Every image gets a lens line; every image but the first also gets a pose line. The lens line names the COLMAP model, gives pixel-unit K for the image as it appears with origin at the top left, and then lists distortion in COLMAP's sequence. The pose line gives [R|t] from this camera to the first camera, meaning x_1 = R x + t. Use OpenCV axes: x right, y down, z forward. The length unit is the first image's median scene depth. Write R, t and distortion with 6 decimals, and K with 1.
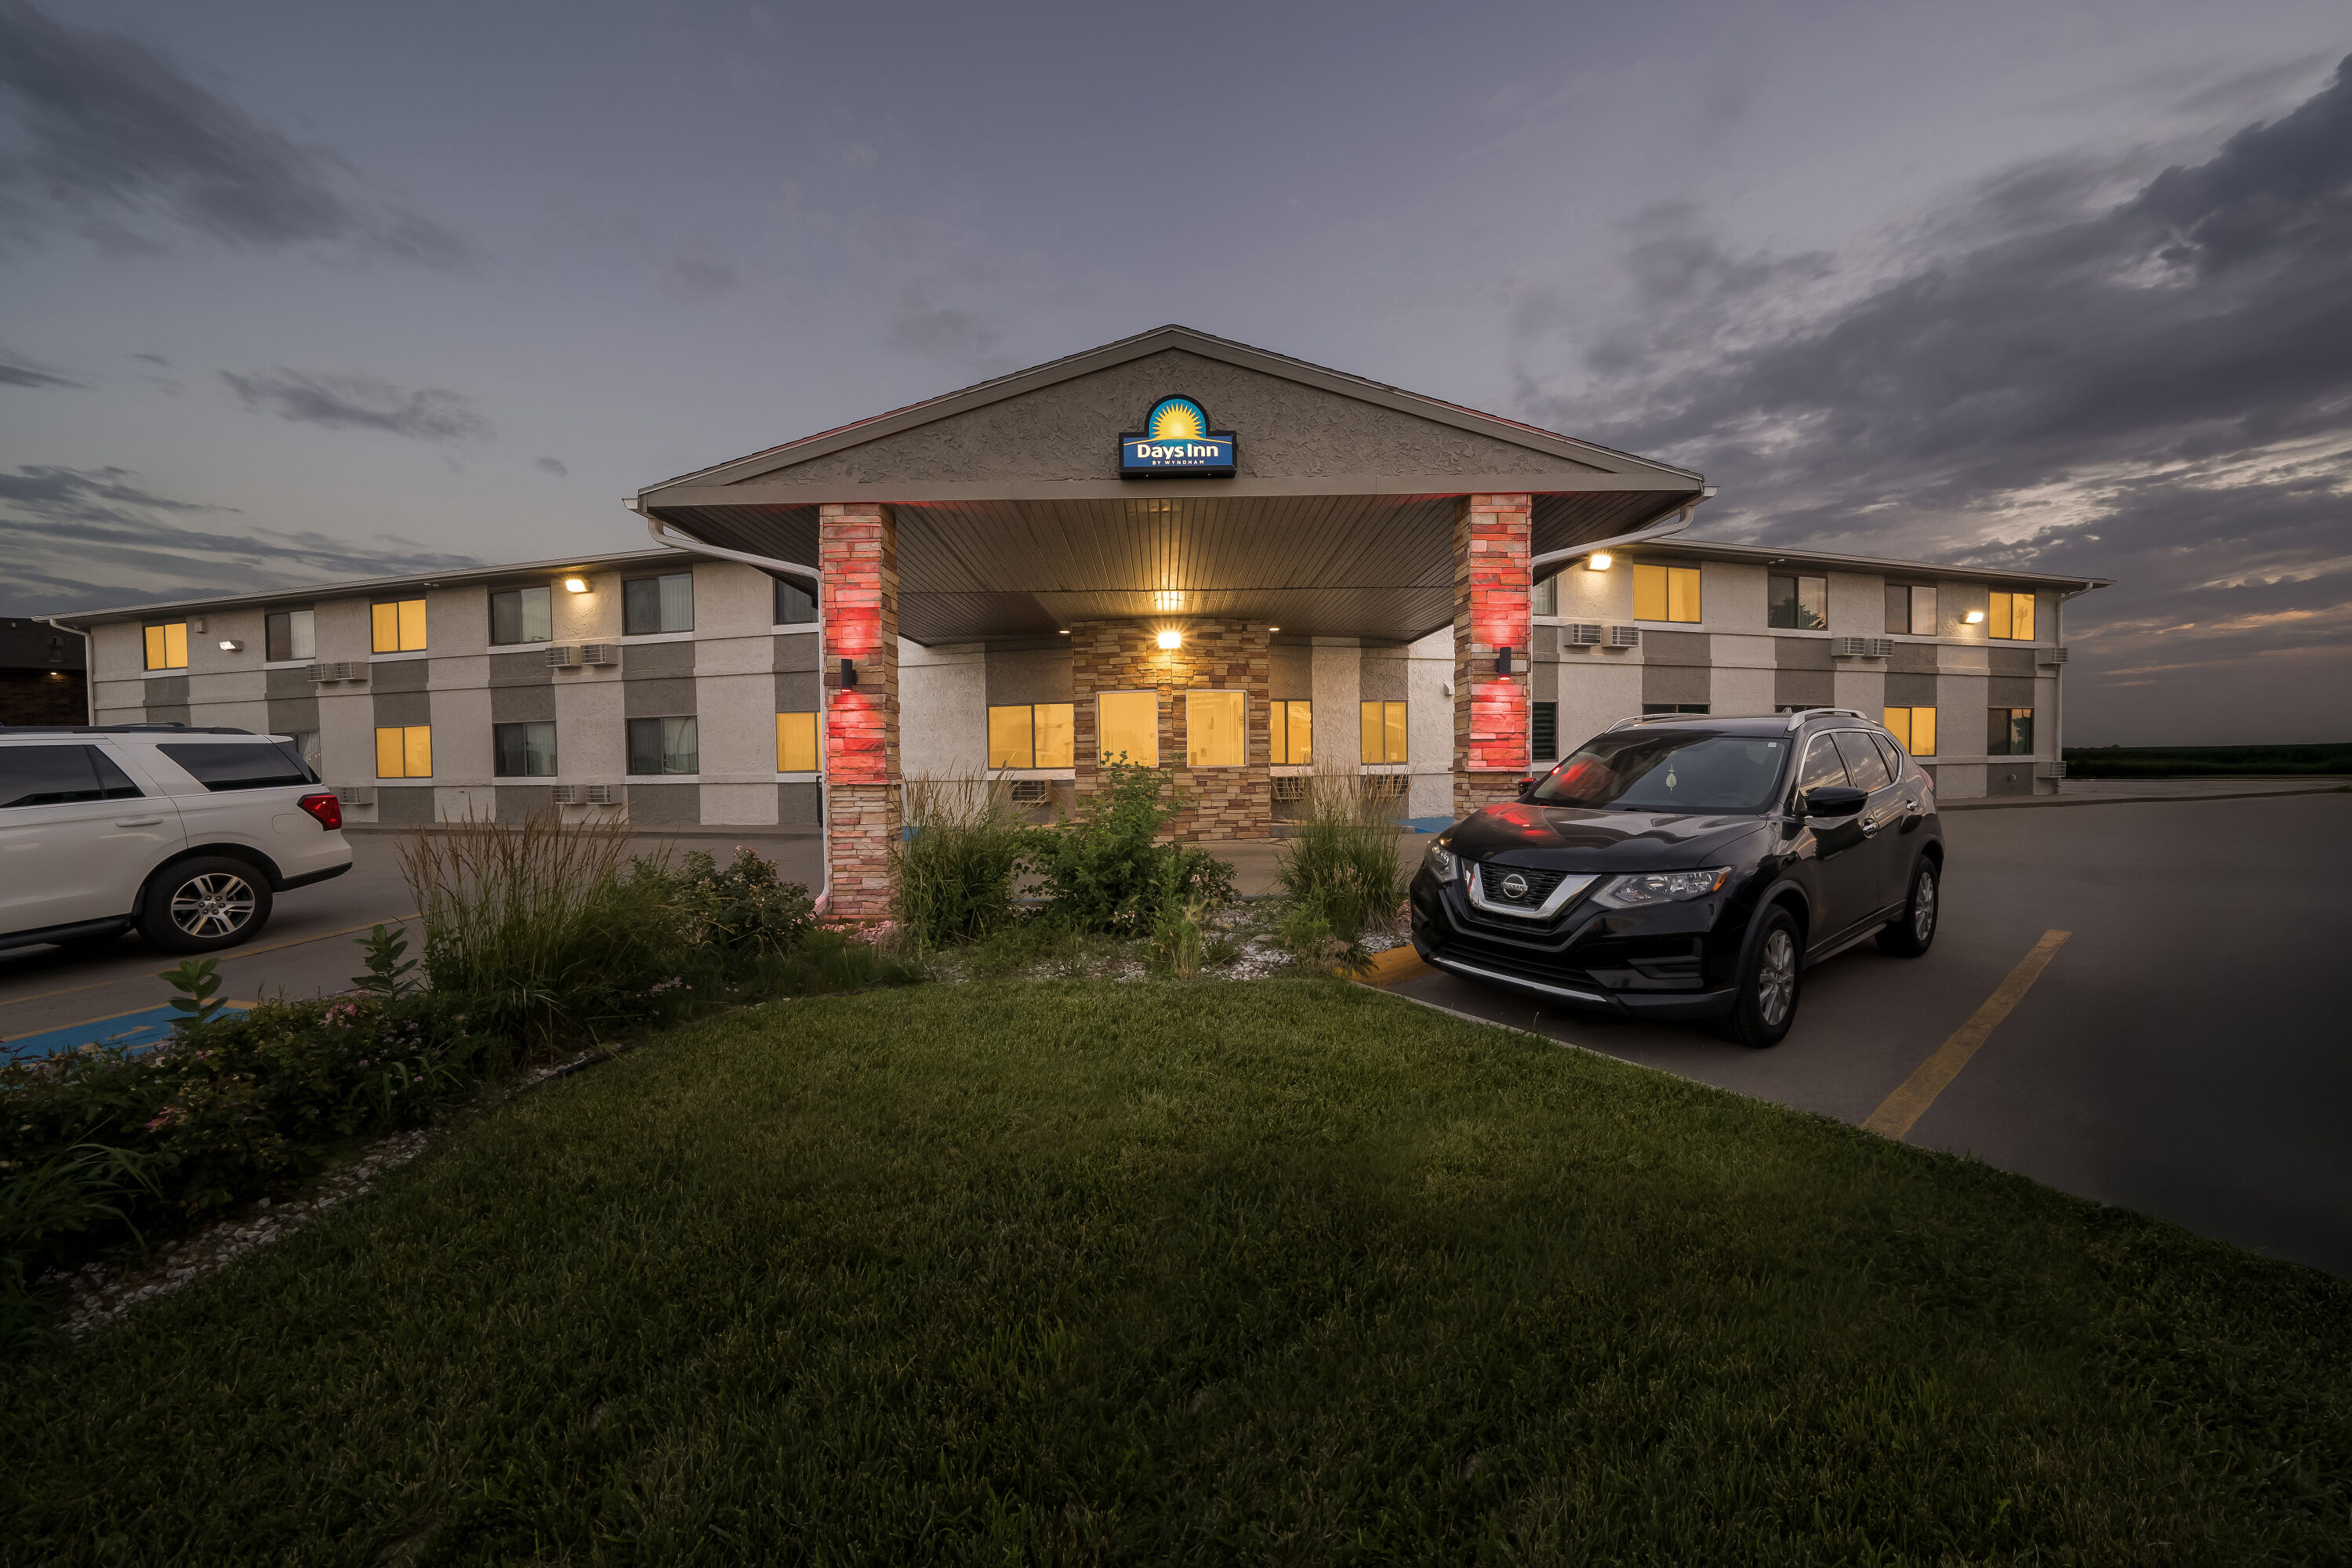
lens RADIAL K [[863.5, 0, 1176.0], [0, 863.5, 784.0], [0, 0, 1]] dist [-0.022378, 0.000016]
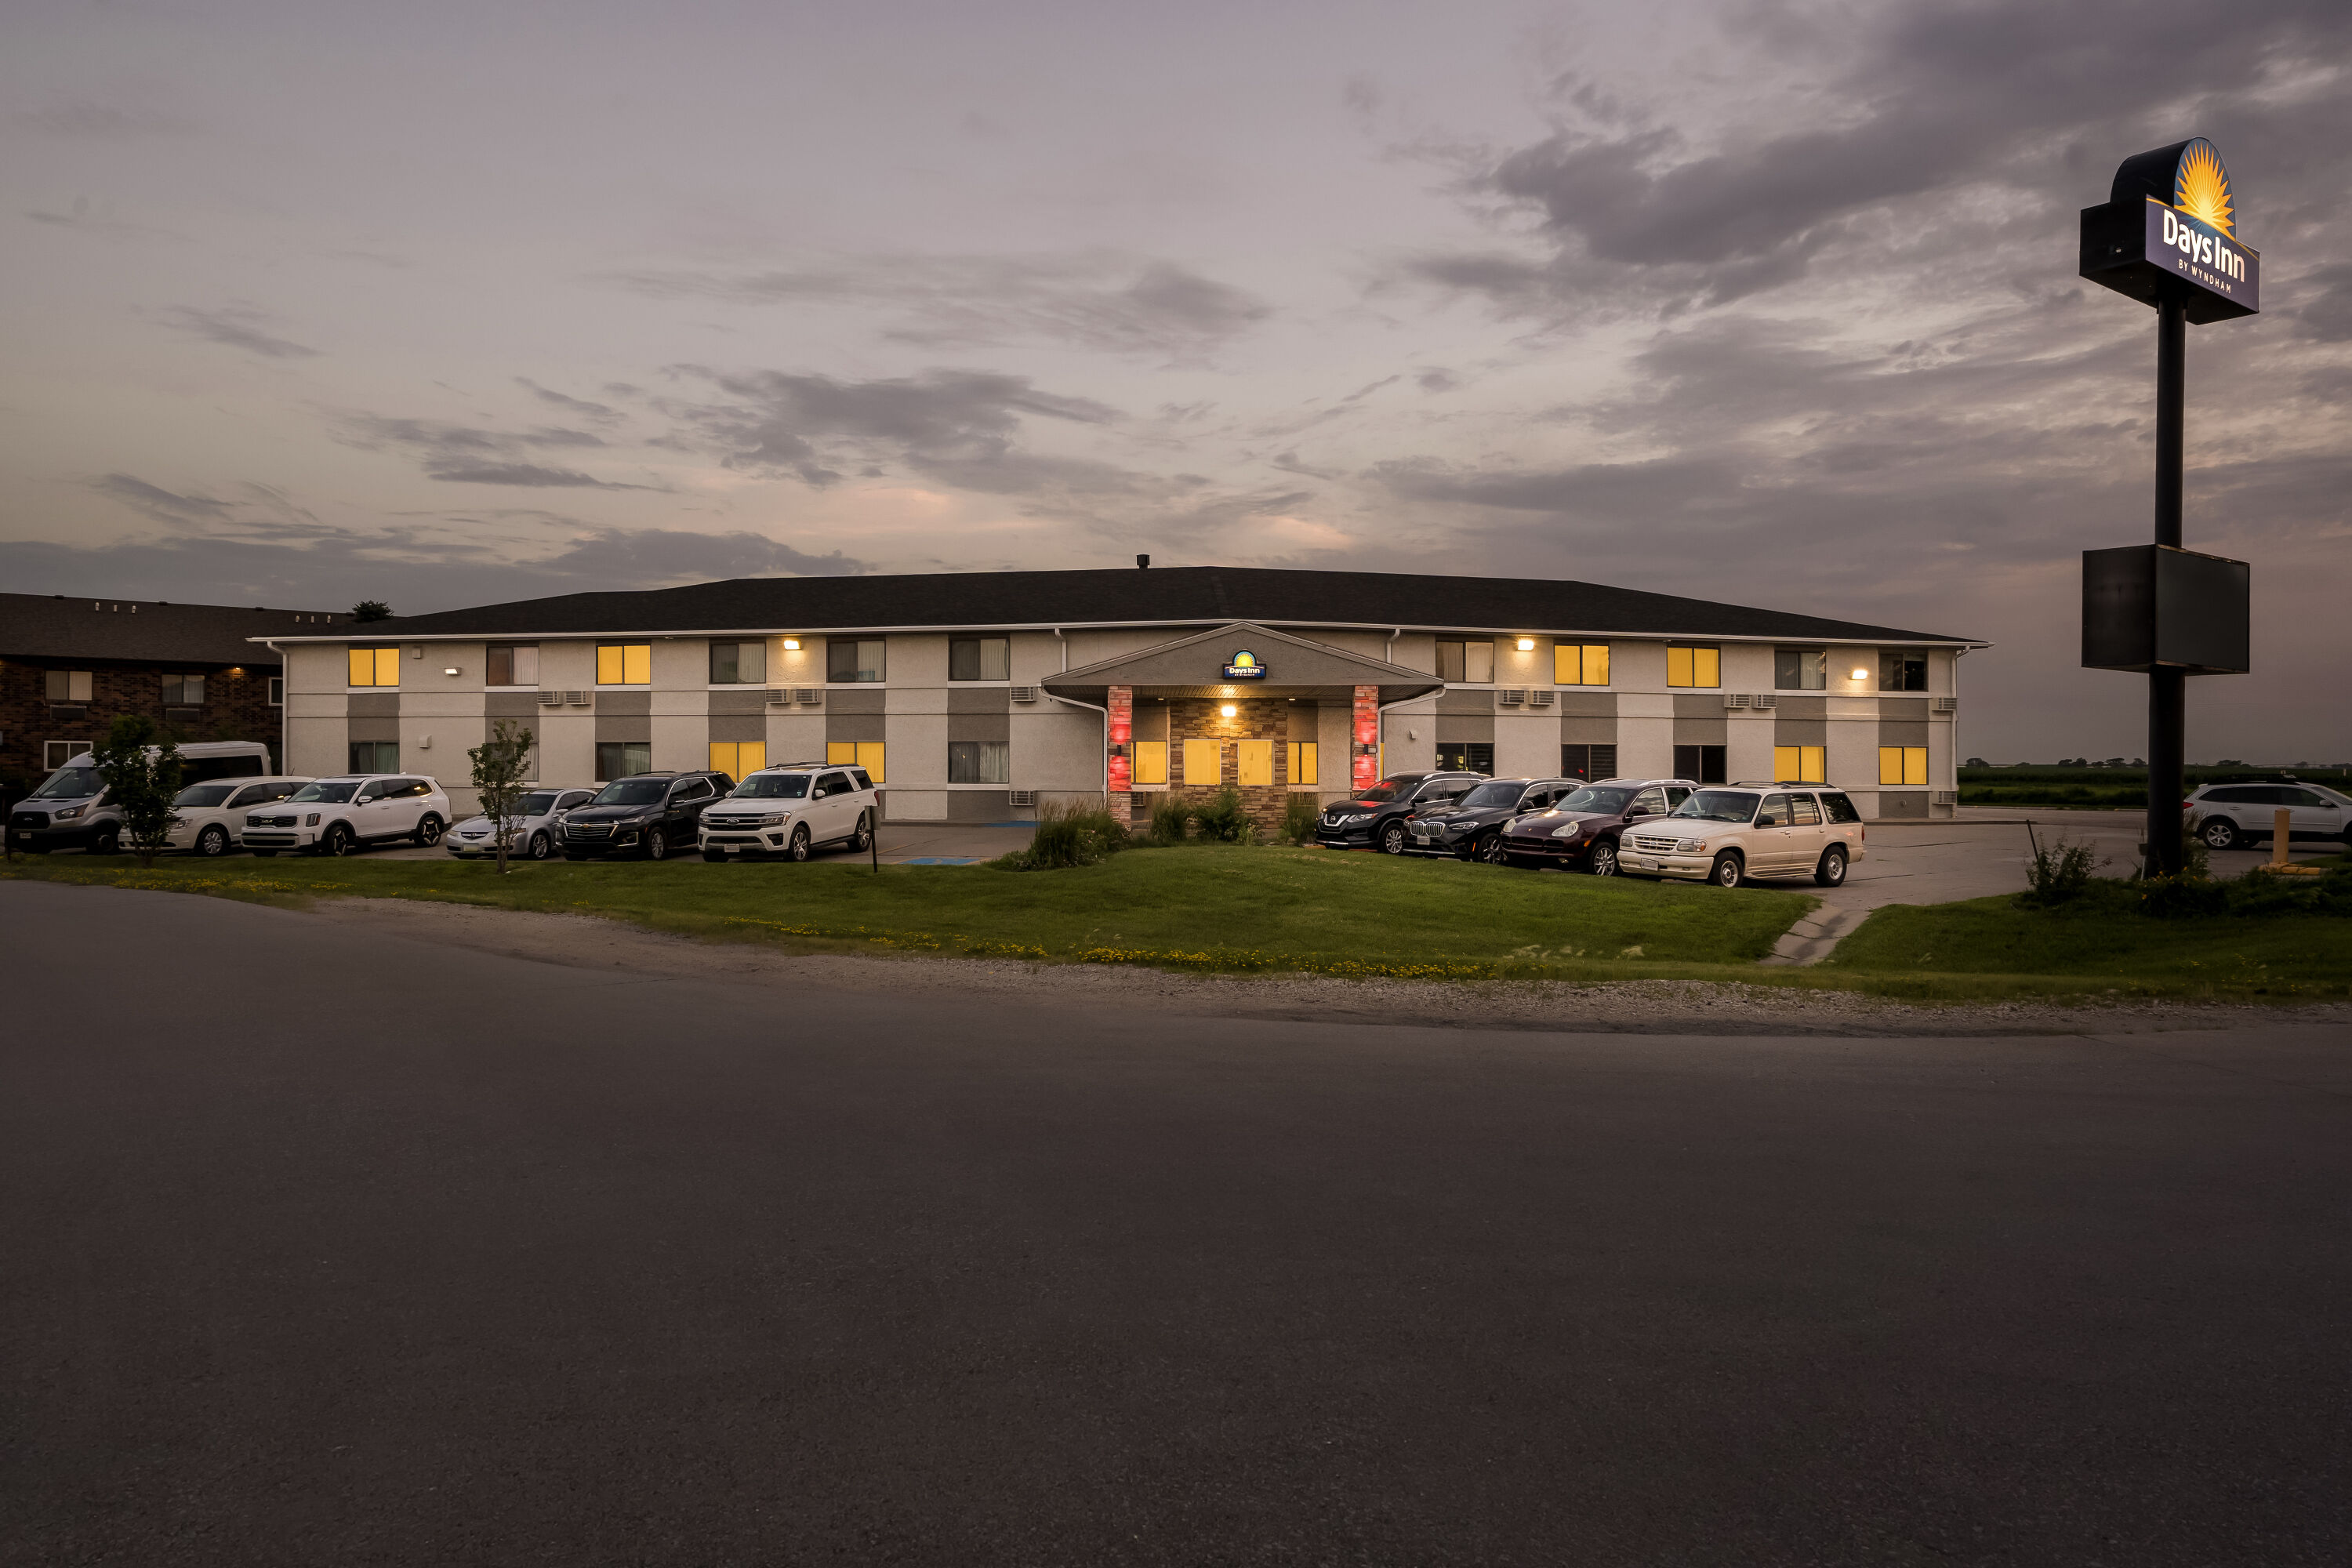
lens RADIAL K [[1624.8, 0, 1179.3], [0, 1624.8, 752.1], [0, 0, 1]] dist [0.006511, 0.000960]
pose [[0.999821, 0.017315, 0.007617, -0.119724], [-0.017042, 0.999260, -0.034489, 0.025620], [-0.008209, 0.034353, 0.999376, -2.059505]]
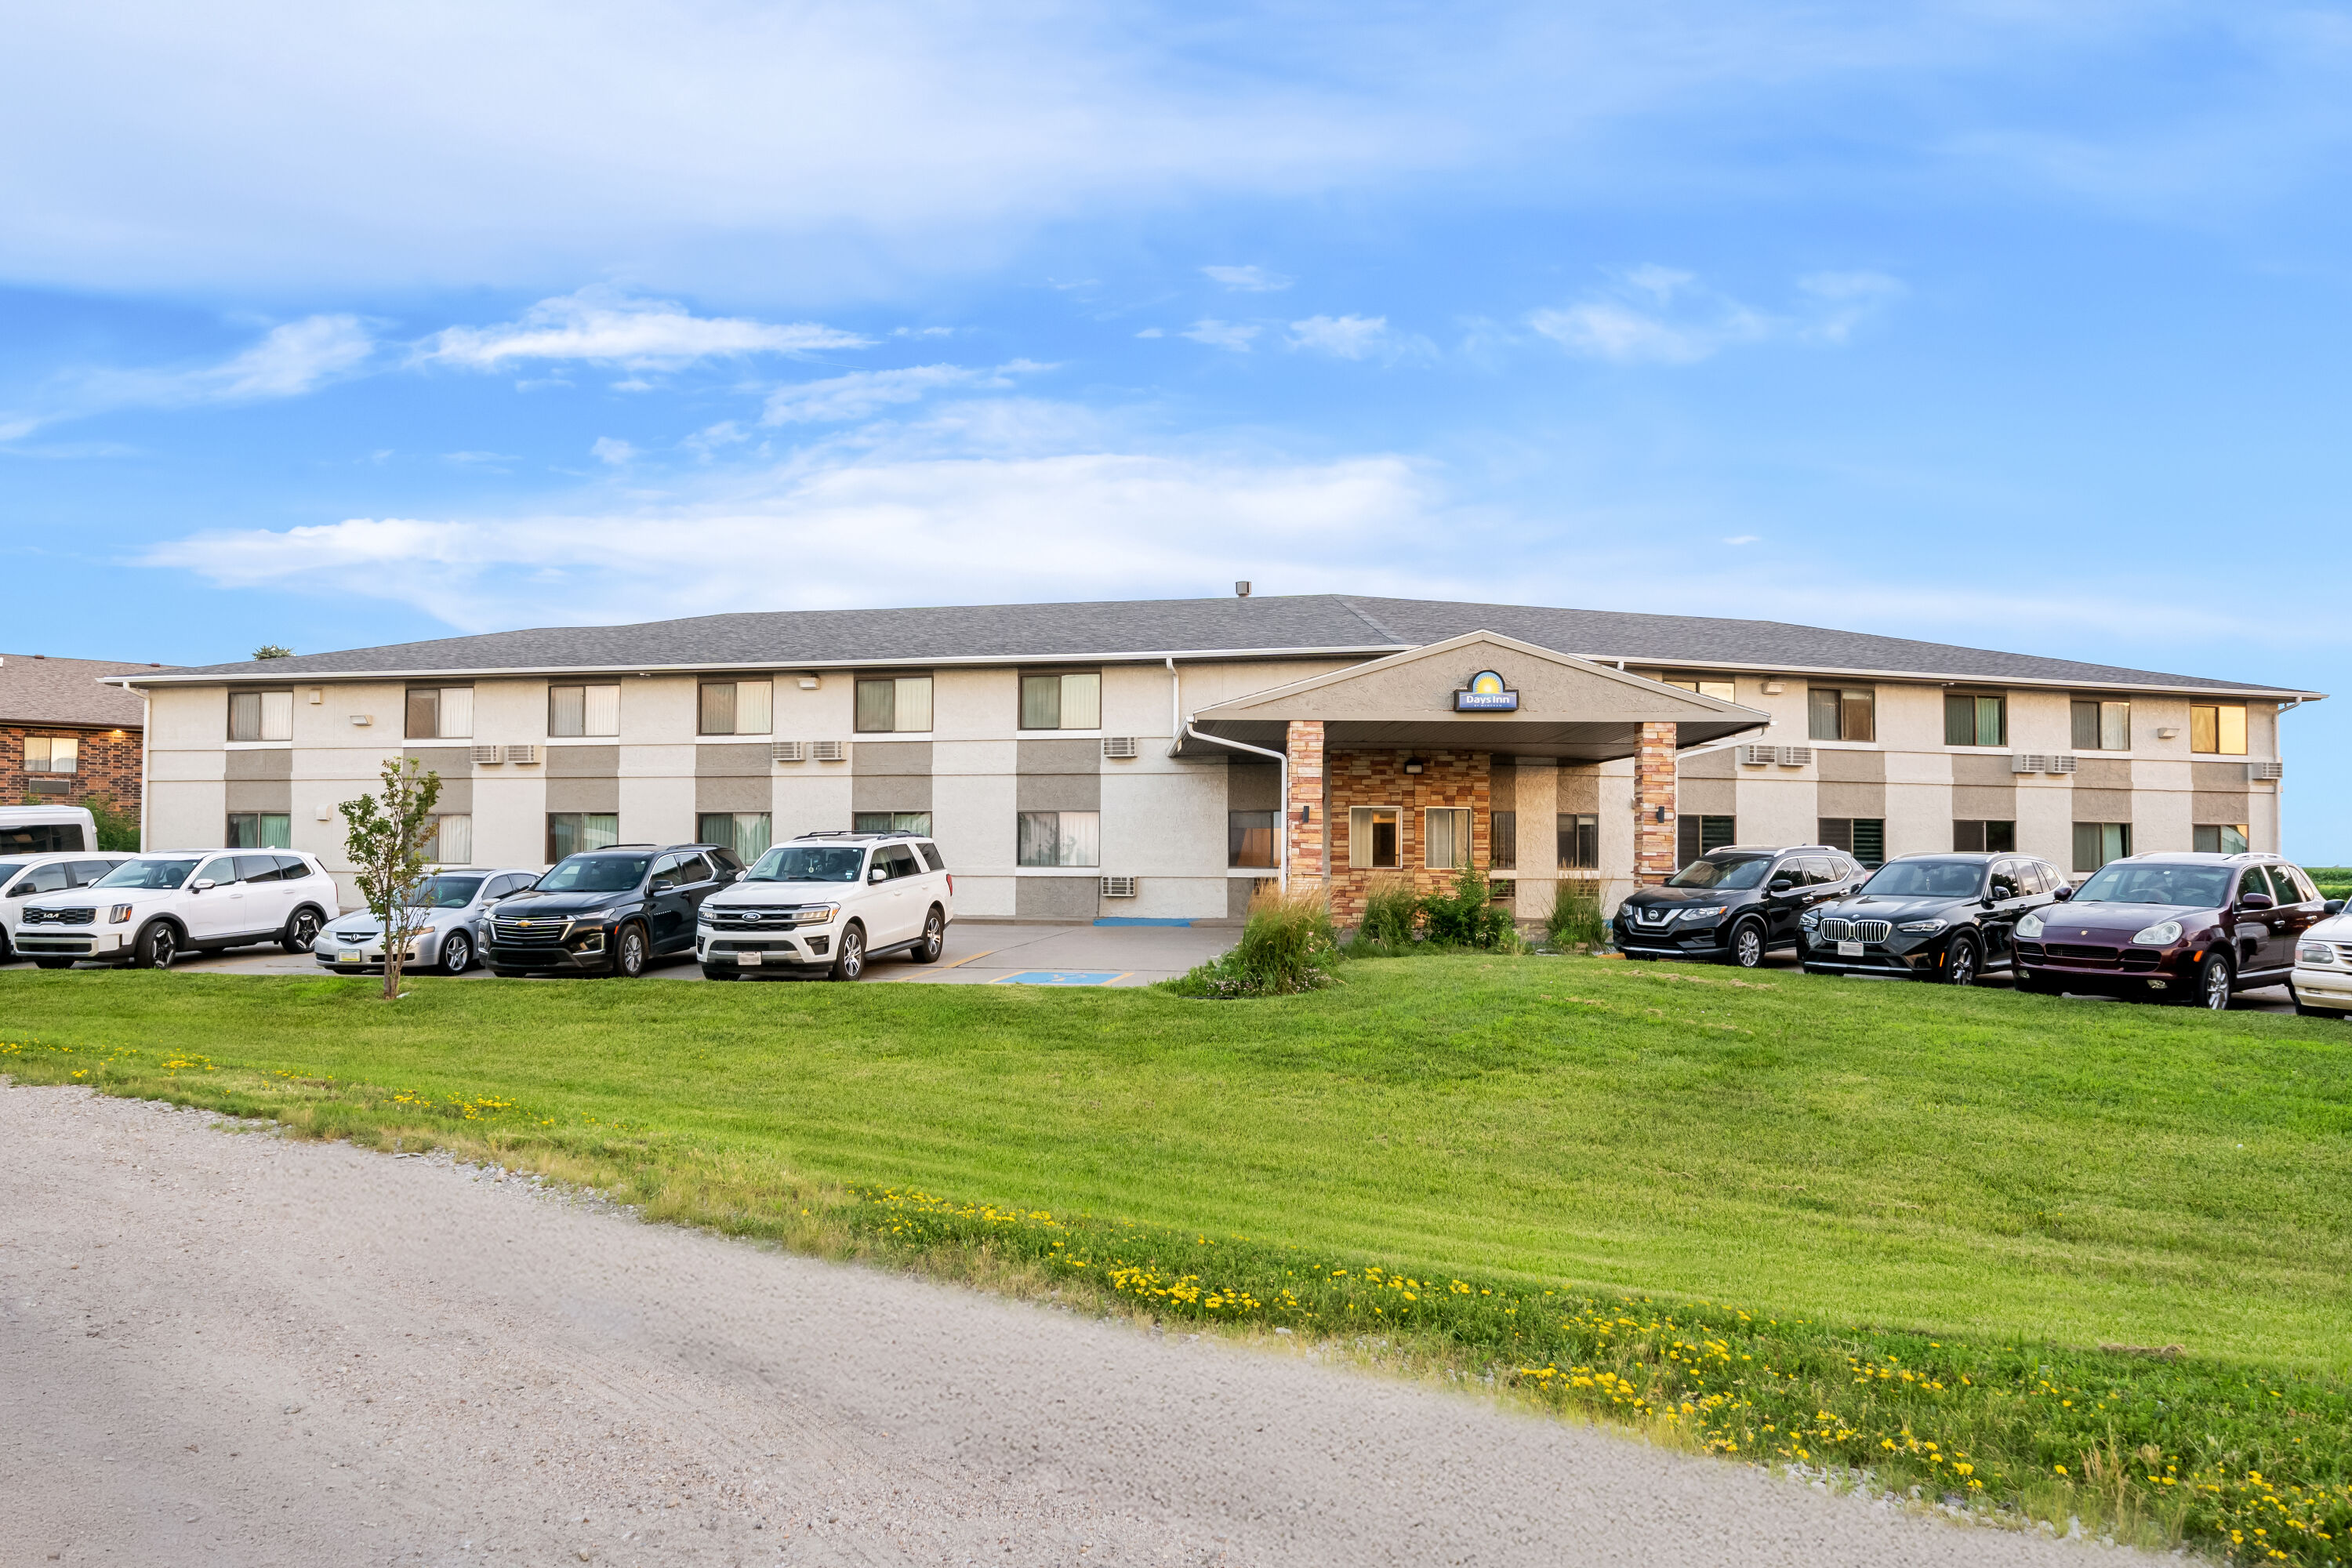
lens RADIAL K [[1638.7, 0, 1173.5], [0, 1638.7, 810.5], [0, 0, 1]] dist [-0.006808, -0.003481]
pose [[0.999497, 0.019972, 0.024633, -0.383440], [-0.018541, 0.998201, -0.057024, 0.035757], [-0.025728, 0.056538, 0.998069, -1.268486]]
